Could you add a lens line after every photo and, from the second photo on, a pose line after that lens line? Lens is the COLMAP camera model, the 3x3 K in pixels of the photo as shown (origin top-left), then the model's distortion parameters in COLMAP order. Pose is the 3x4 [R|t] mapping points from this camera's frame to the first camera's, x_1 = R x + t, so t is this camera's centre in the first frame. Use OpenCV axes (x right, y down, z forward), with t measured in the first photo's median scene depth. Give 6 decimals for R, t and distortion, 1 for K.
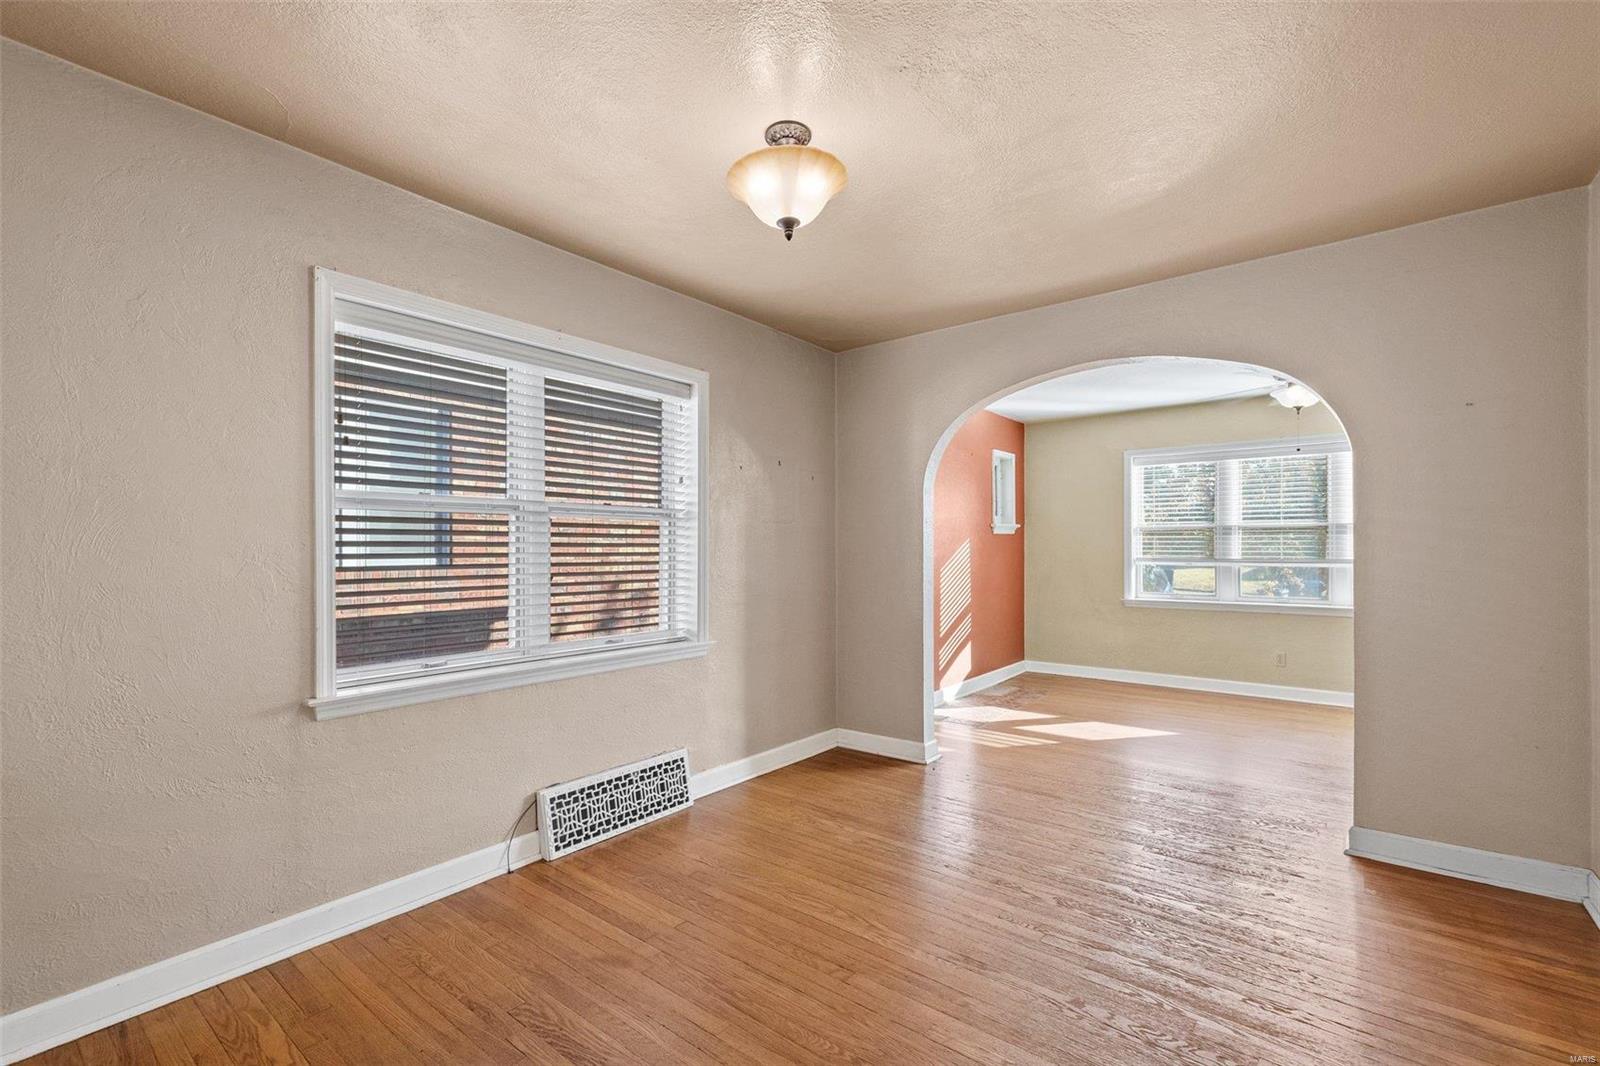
lens RADIAL K [[704.6, 0, 791.8], [0, 704.6, 545.9], [0, 0, 1]] dist [0.010853, 0.000734]
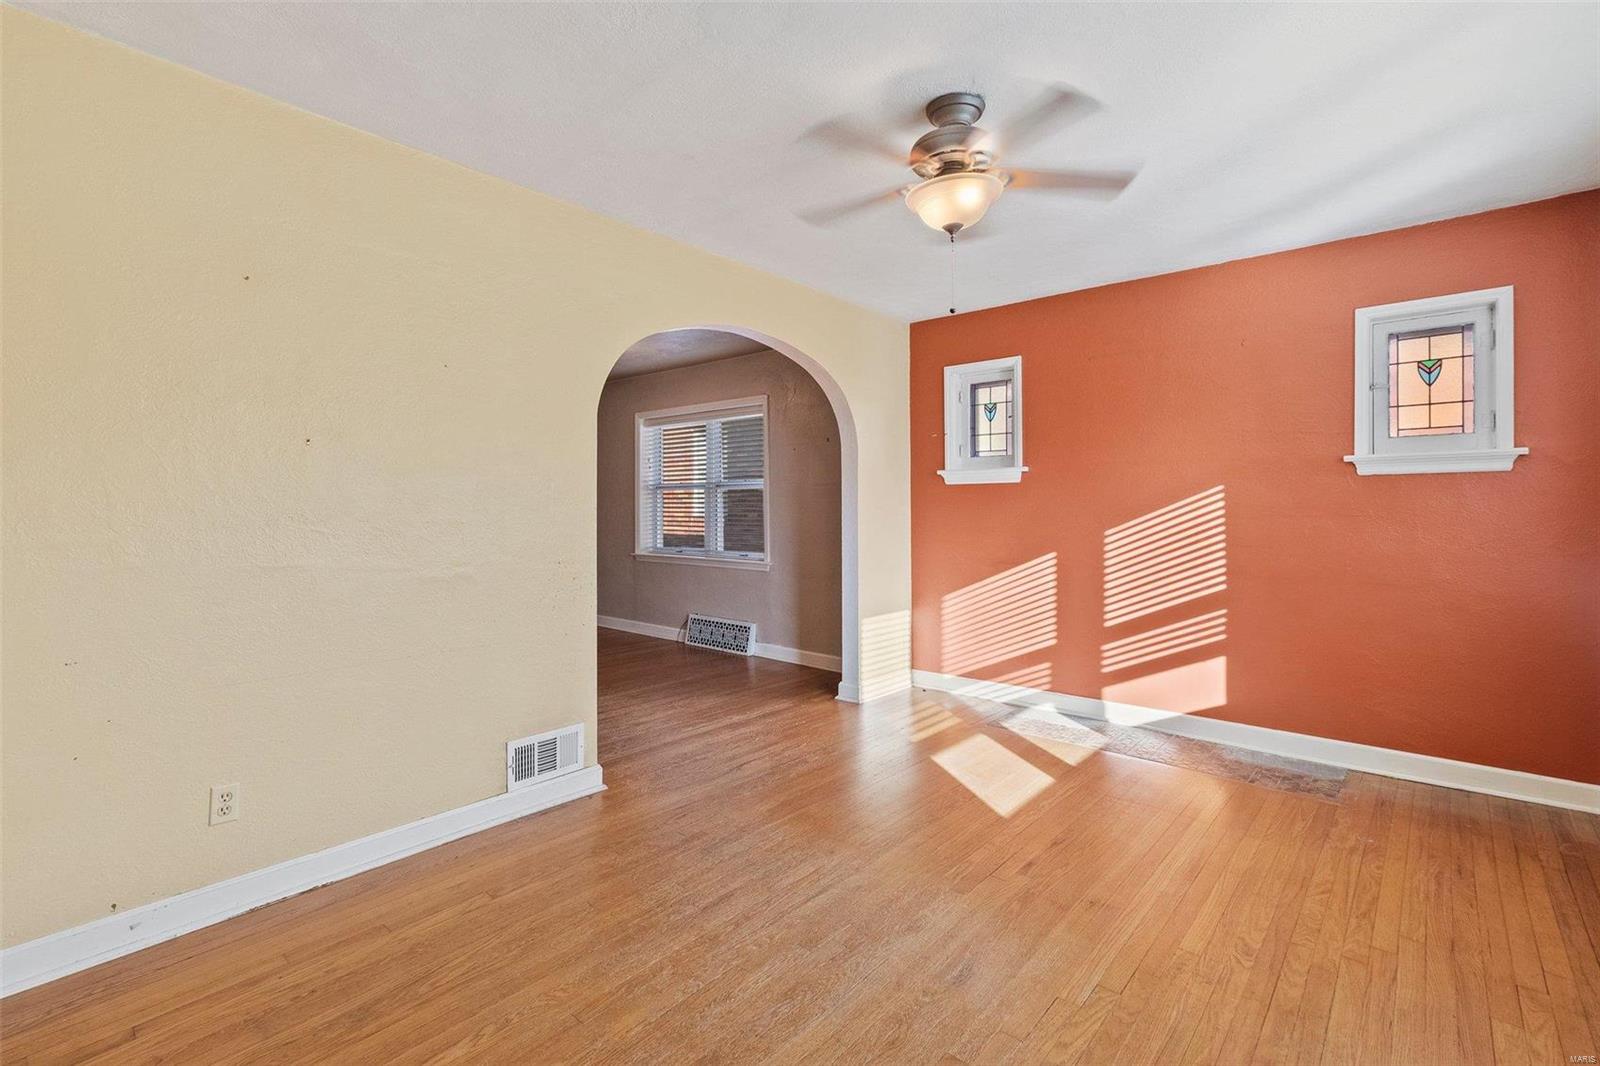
lens RADIAL K [[704.6, 0, 799.1], [0, 704.6, 503.1], [0, 0, 1]] dist [0.010853, 0.000734]
pose [[-0.022375, -0.008490, -0.999714, 1.559514], [-0.001623, 0.999963, -0.008455, 0.014909], [0.999748, 0.001433, -0.022388, 1.166956]]
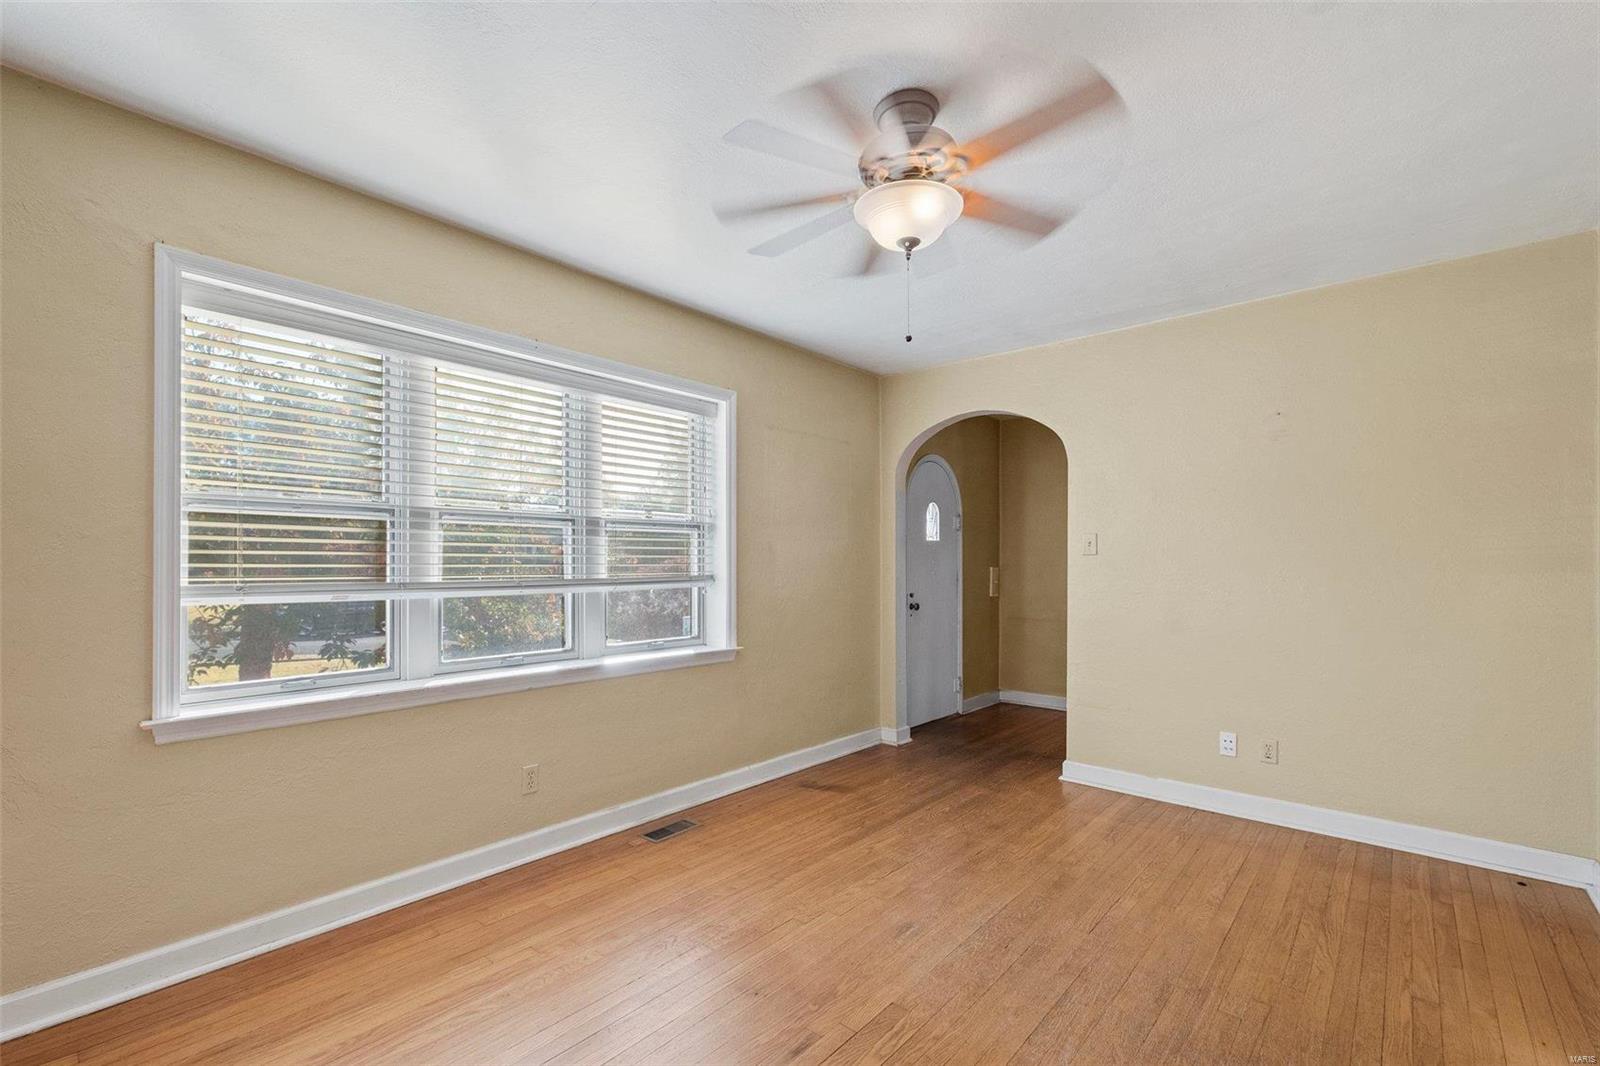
lens RADIAL K [[704.6, 0, 771.6], [0, 704.6, 557.4], [0, 0, 1]] dist [0.010853, 0.000734]
pose [[0.038984, 0.010914, 0.999180, 0.328808], [-0.006371, 0.999923, -0.010673, 0.010487], [-0.999220, -0.005950, 0.039051, 1.388139]]
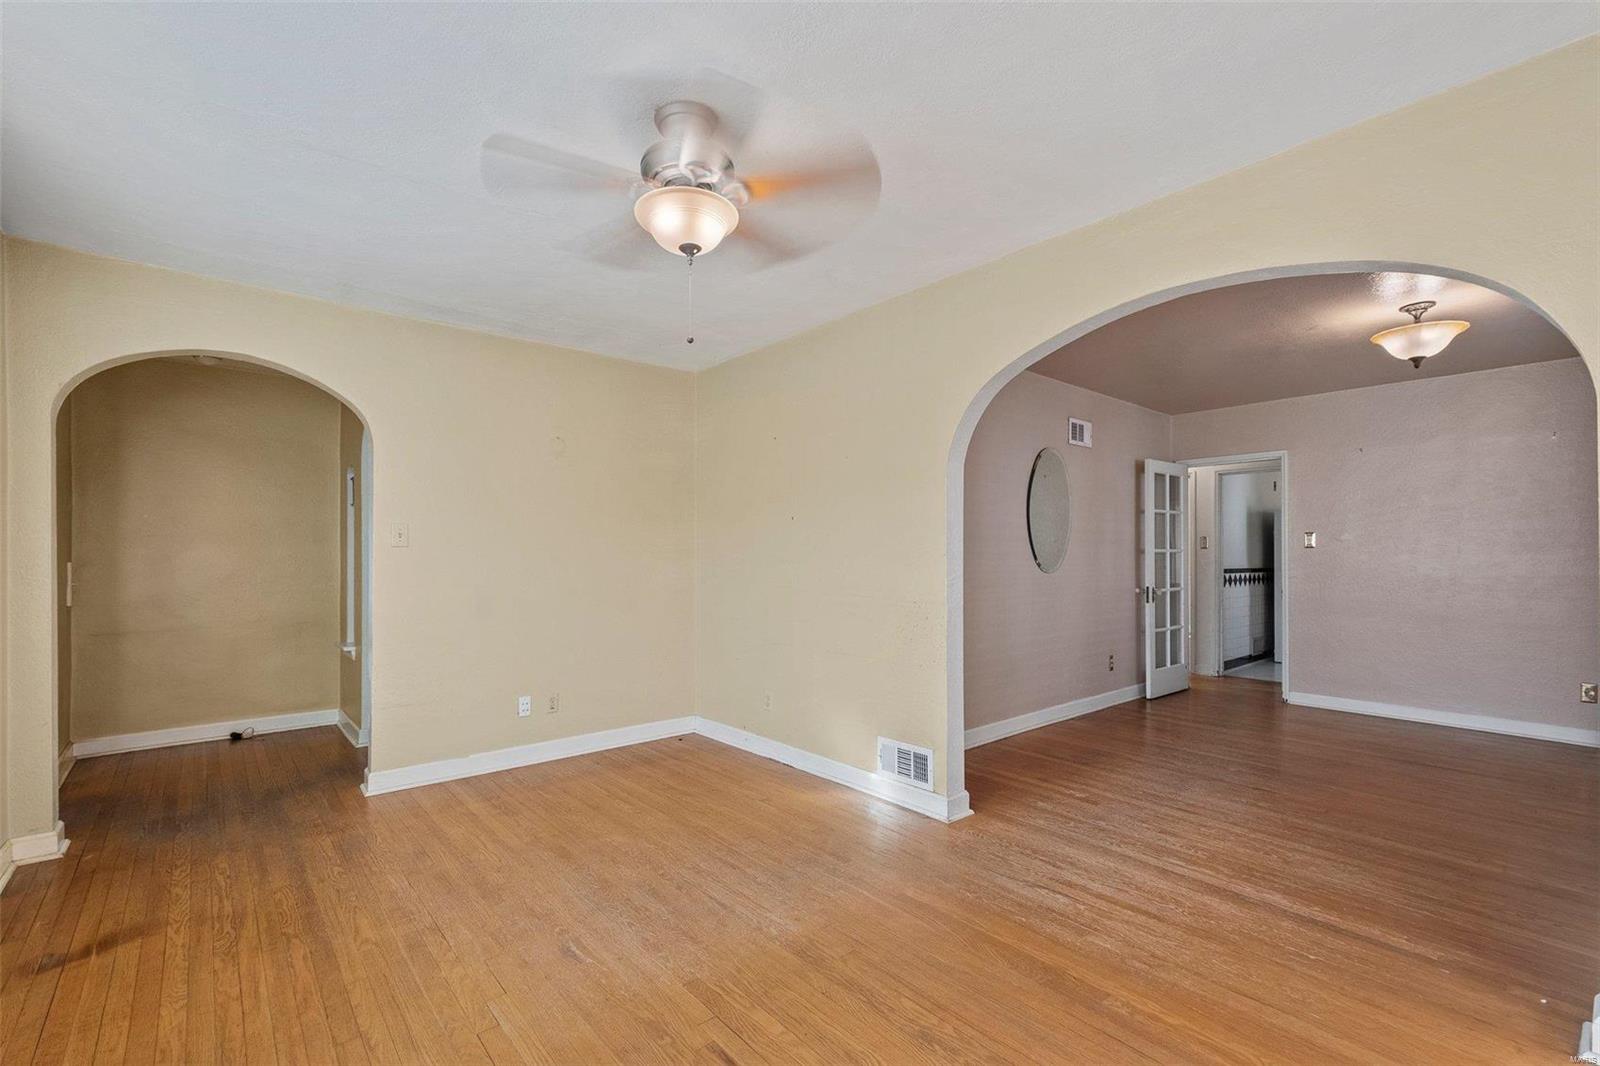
lens RADIAL K [[704.6, 0, 794.6], [0, 704.6, 539.4], [0, 0, 1]] dist [0.010853, 0.000734]
pose [[-0.985285, 0.005531, 0.170828, 0.713755], [0.001777, 0.999754, -0.022123, 0.008708], [-0.170908, -0.021494, -0.985053, 1.876239]]
